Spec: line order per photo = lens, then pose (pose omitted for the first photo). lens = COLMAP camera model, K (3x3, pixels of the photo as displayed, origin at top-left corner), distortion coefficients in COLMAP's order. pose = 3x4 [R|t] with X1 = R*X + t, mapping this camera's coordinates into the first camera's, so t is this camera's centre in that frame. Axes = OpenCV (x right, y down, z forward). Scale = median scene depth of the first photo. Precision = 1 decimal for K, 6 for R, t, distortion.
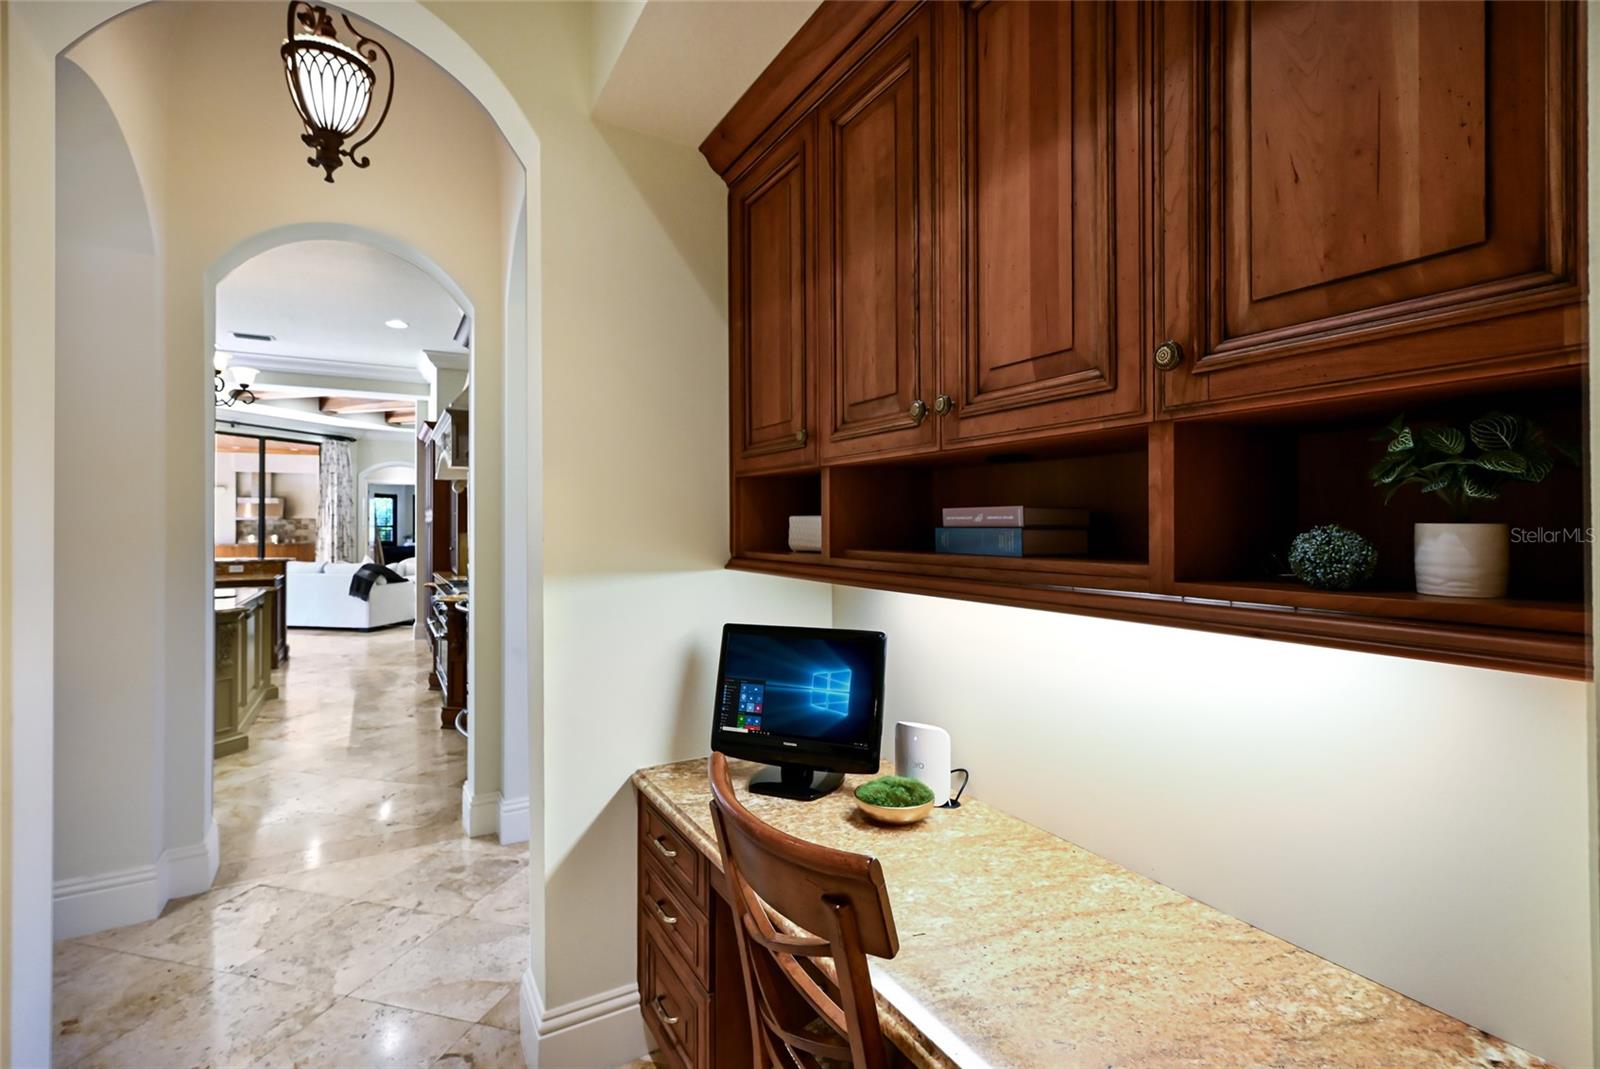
lens RADIAL K [[737.6, 0, 796.7], [0, 737.6, 519.9], [0, 0, 1]] dist [-0.001246, 0.000050]
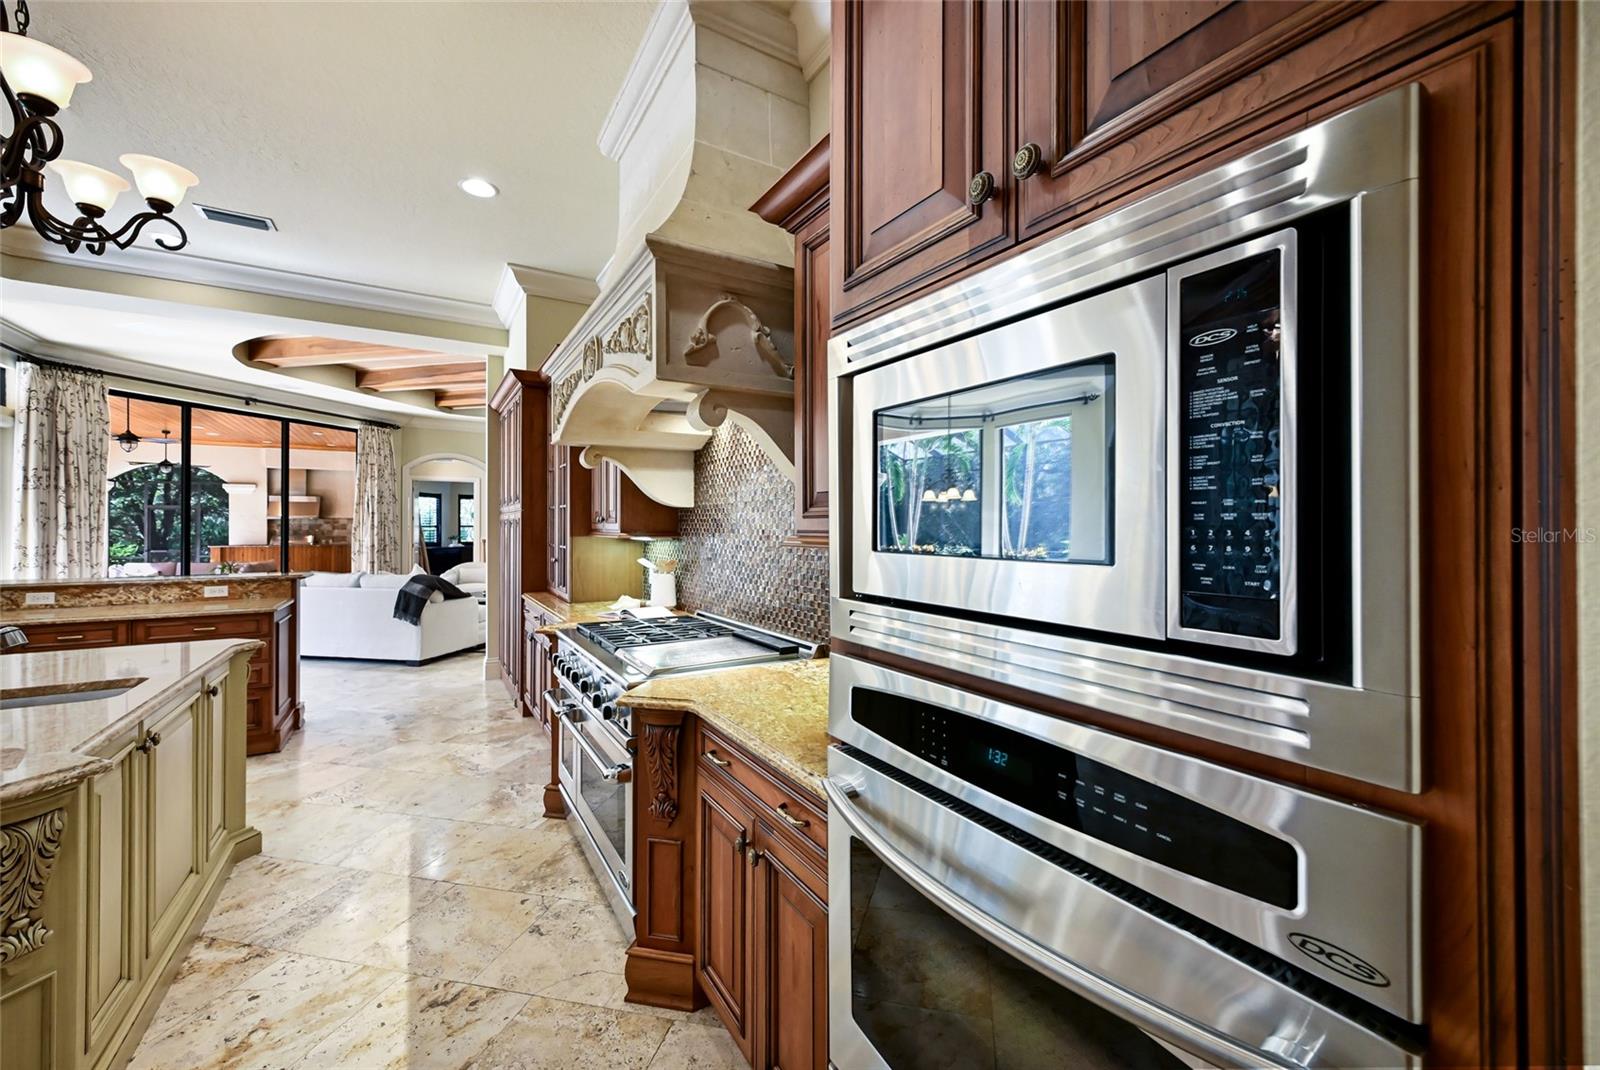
lens RADIAL K [[636.1, 0, 805.5], [0, 636.1, 527.5], [0, 0, 1]] dist [0.001950, 0.000606]
pose [[0.999430, 0.003920, 0.033521, -0.153808], [-0.004174, 0.999963, 0.007510, 0.002640], [-0.033491, -0.007646, 0.999410, 0.247693]]
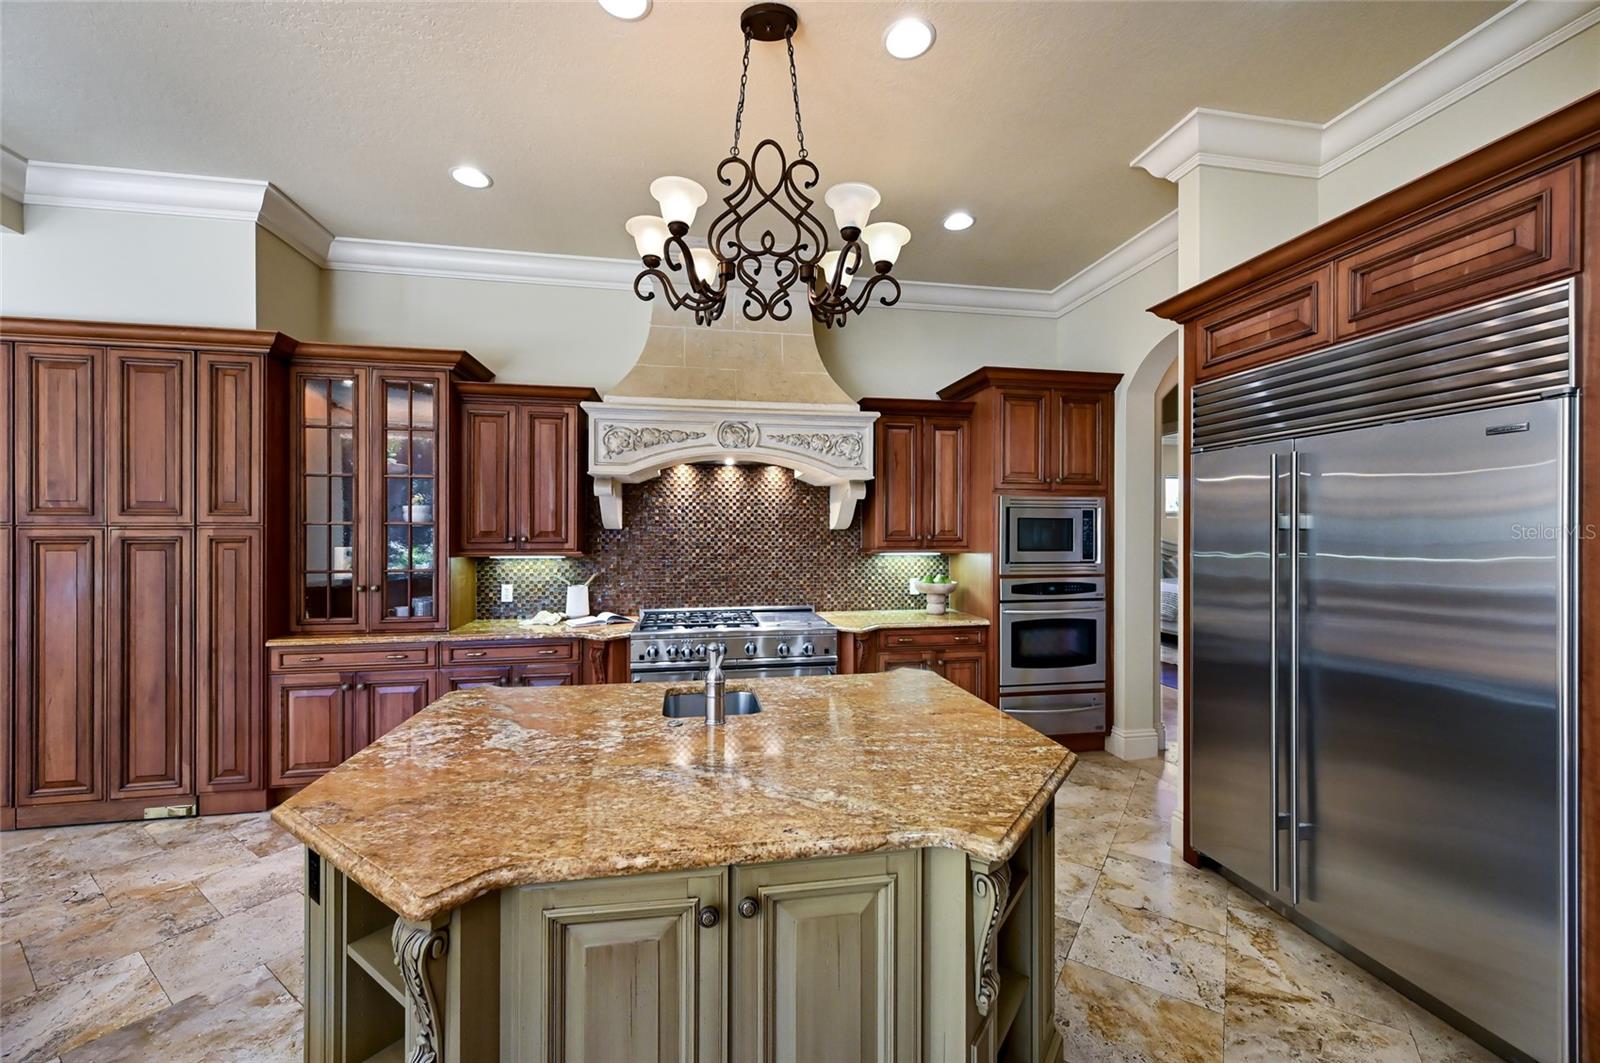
lens RADIAL K [[625.3, 0, 802.1], [0, 625.3, 536.2], [0, 0, 1]] dist [-0.001666, -0.000347]
pose [[0.333261, 0.001813, 0.942833, -0.467262], [-0.006869, 0.999976, 0.000504, -0.000790], [-0.942810, -0.006644, 0.333266, 0.320188]]
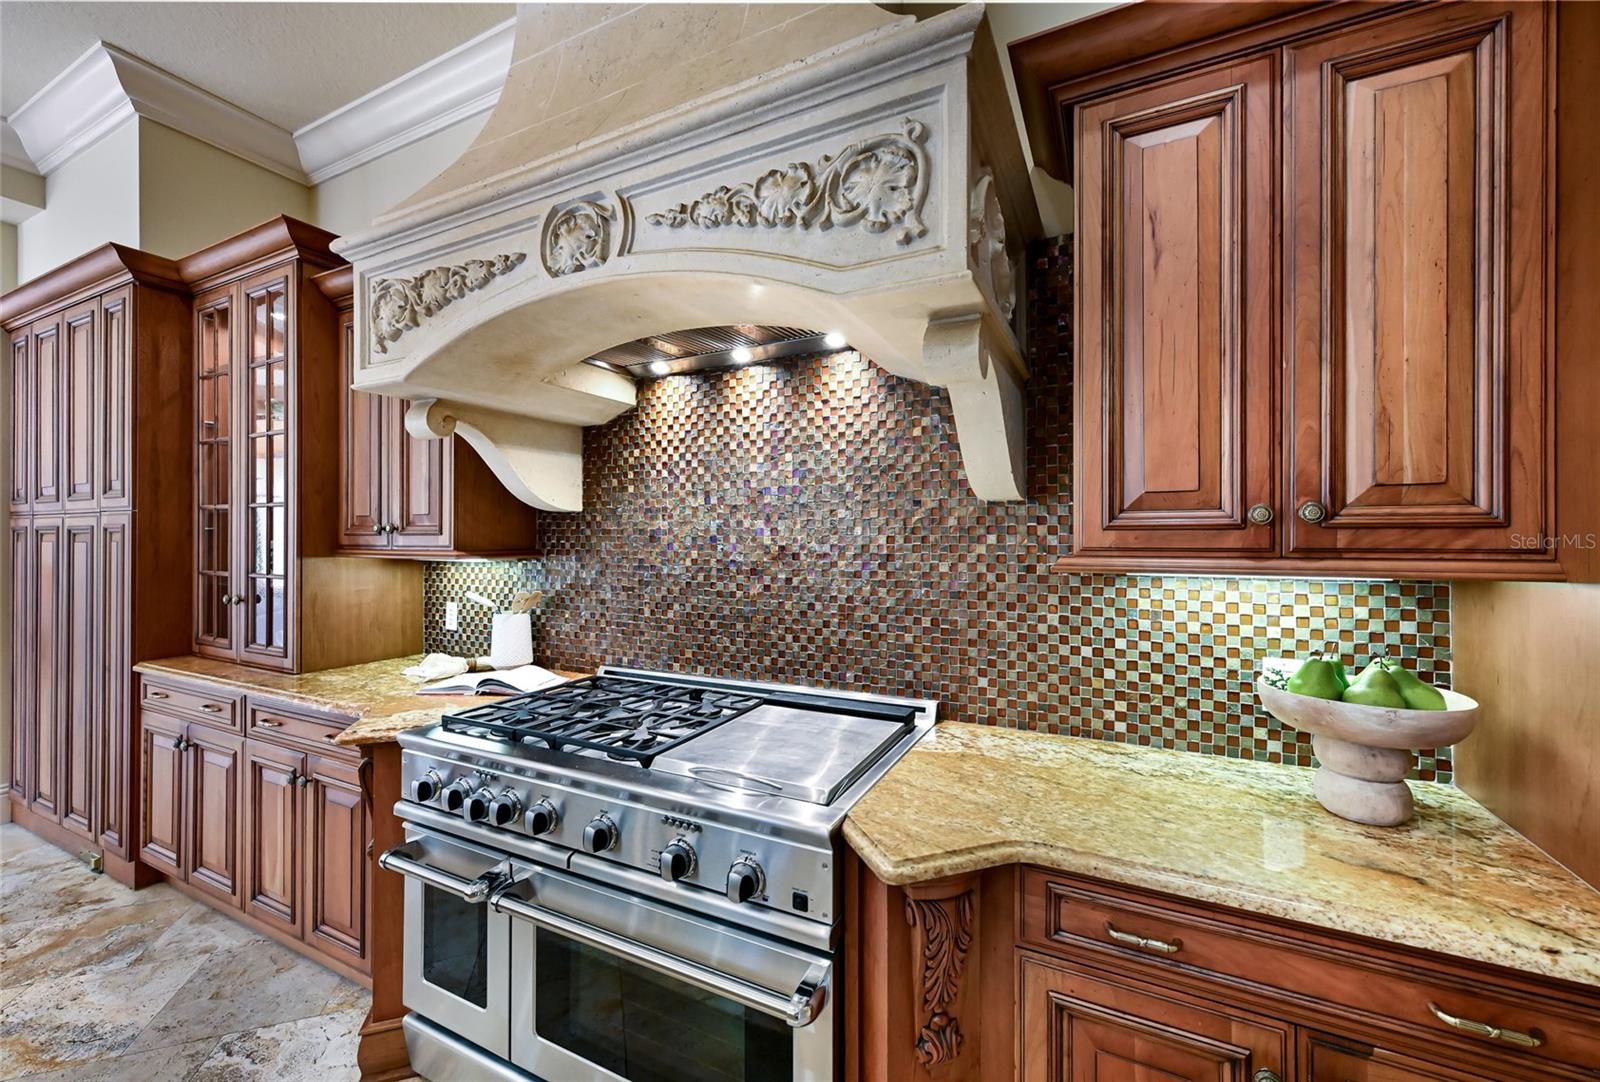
lens RADIAL K [[636.1, 0, 801.5], [0, 636.1, 539.2], [0, 0, 1]] dist [0.001950, 0.000606]
pose [[0.829413, 0.005386, 0.558609, -0.240425], [-0.007888, 0.999967, 0.002071, 0.003221], [-0.558580, -0.006124, 0.829428, 0.334452]]
